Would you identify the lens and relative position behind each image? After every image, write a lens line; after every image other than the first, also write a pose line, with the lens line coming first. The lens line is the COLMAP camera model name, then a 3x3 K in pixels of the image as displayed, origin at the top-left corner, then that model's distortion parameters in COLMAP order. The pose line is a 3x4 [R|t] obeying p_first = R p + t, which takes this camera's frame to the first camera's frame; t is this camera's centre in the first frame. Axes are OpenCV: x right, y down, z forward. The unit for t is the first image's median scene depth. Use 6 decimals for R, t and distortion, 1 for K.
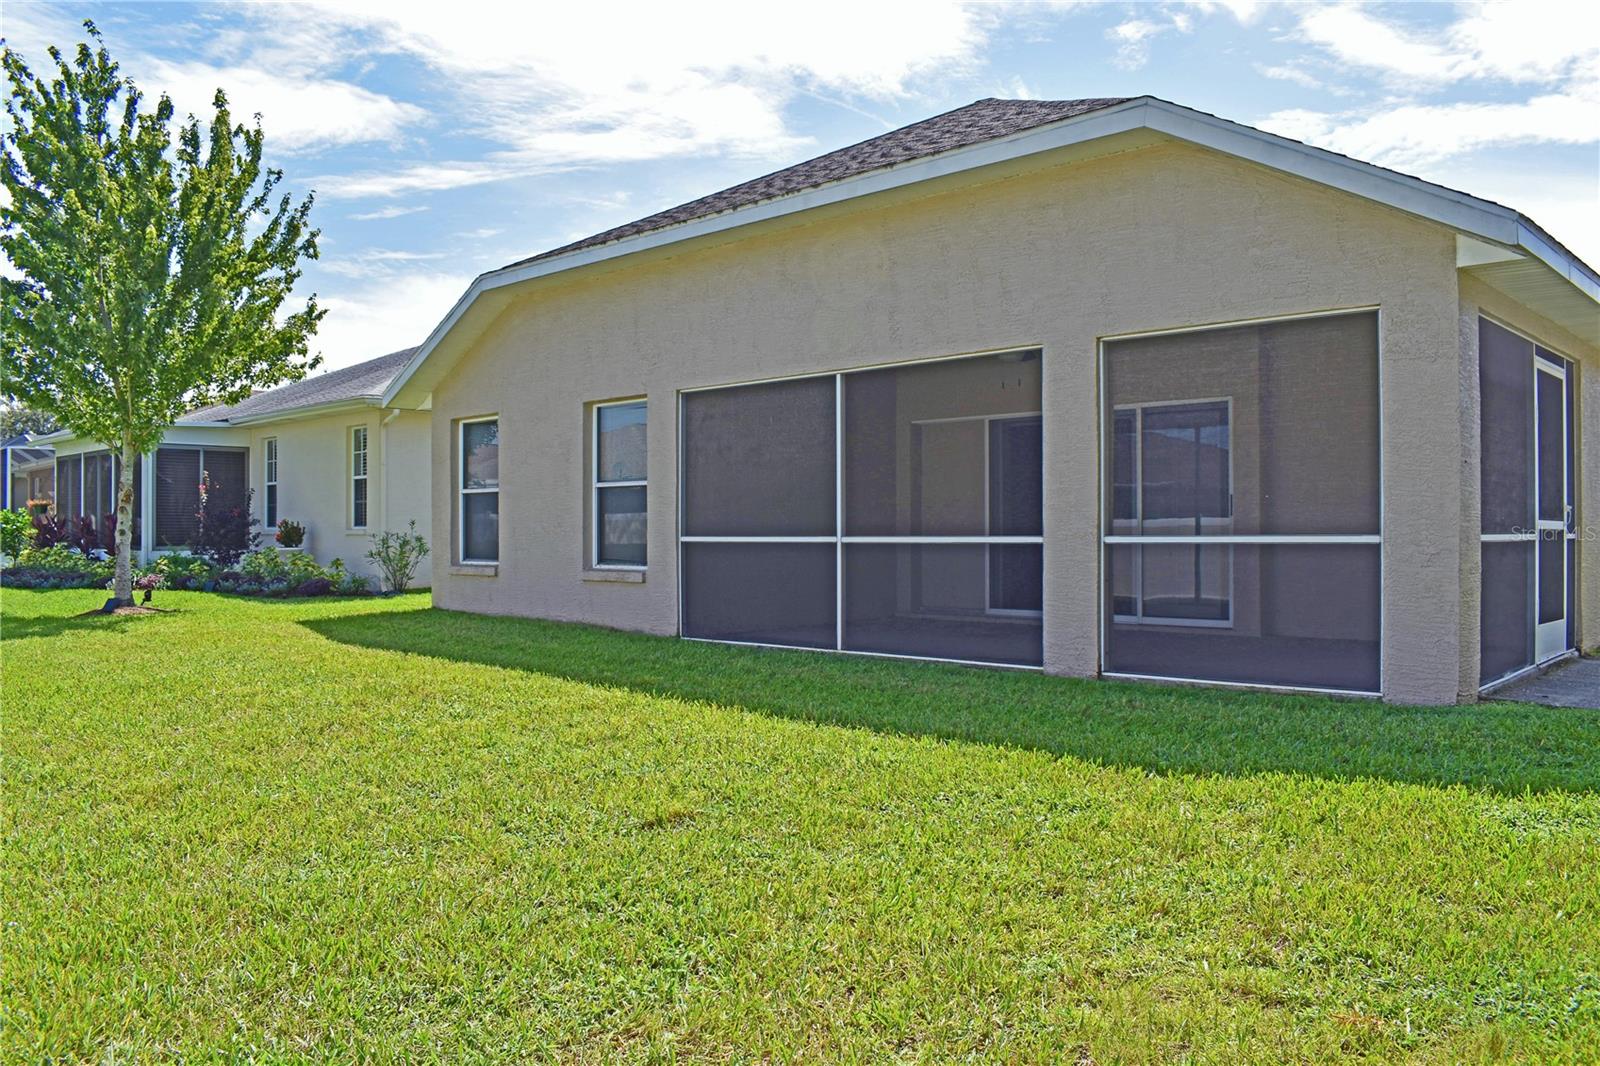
lens RADIAL K [[1243.4, 0, 800.0], [0, 1243.4, 533.0], [0, 0, 1]] dist [-0.096869, 0.015207]
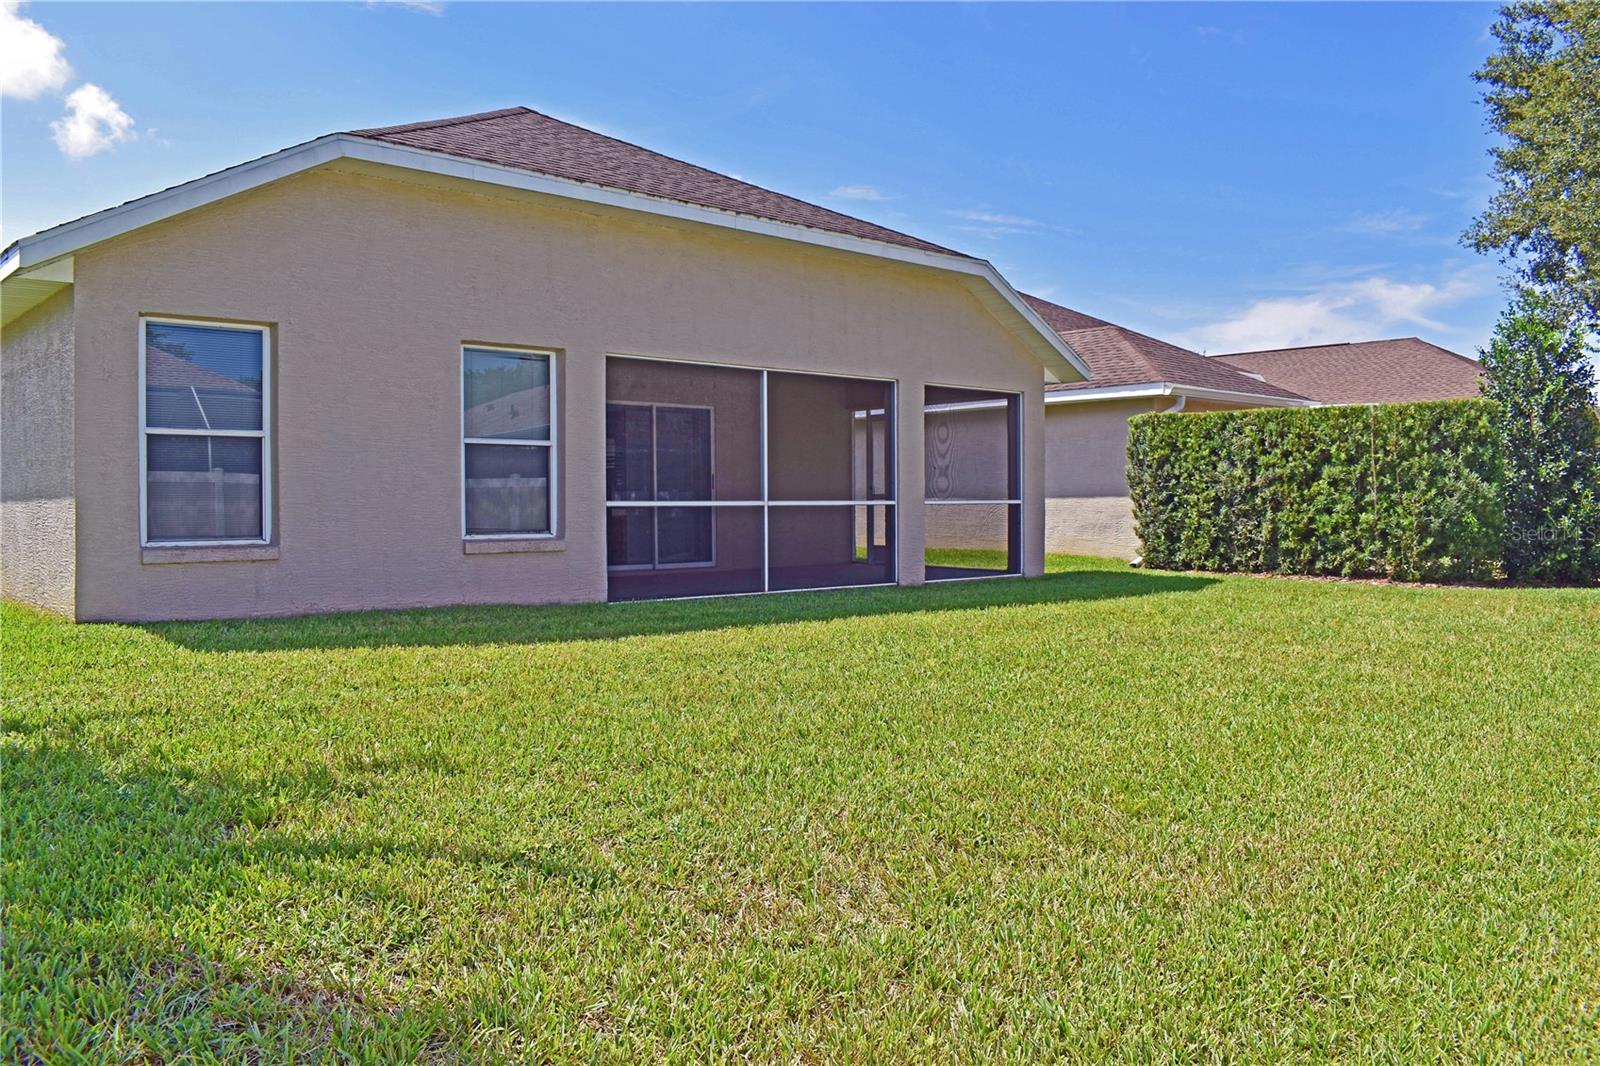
lens RADIAL K [[1243.4, 0, 800.0], [0, 1243.4, 533.0], [0, 0, 1]] dist [-0.096869, 0.015207]
pose [[0.062464, -0.020148, 0.997844, -1.103316], [0.004469, 0.999792, 0.019907, 0.009582], [-0.998037, 0.003215, 0.062541, 0.803869]]
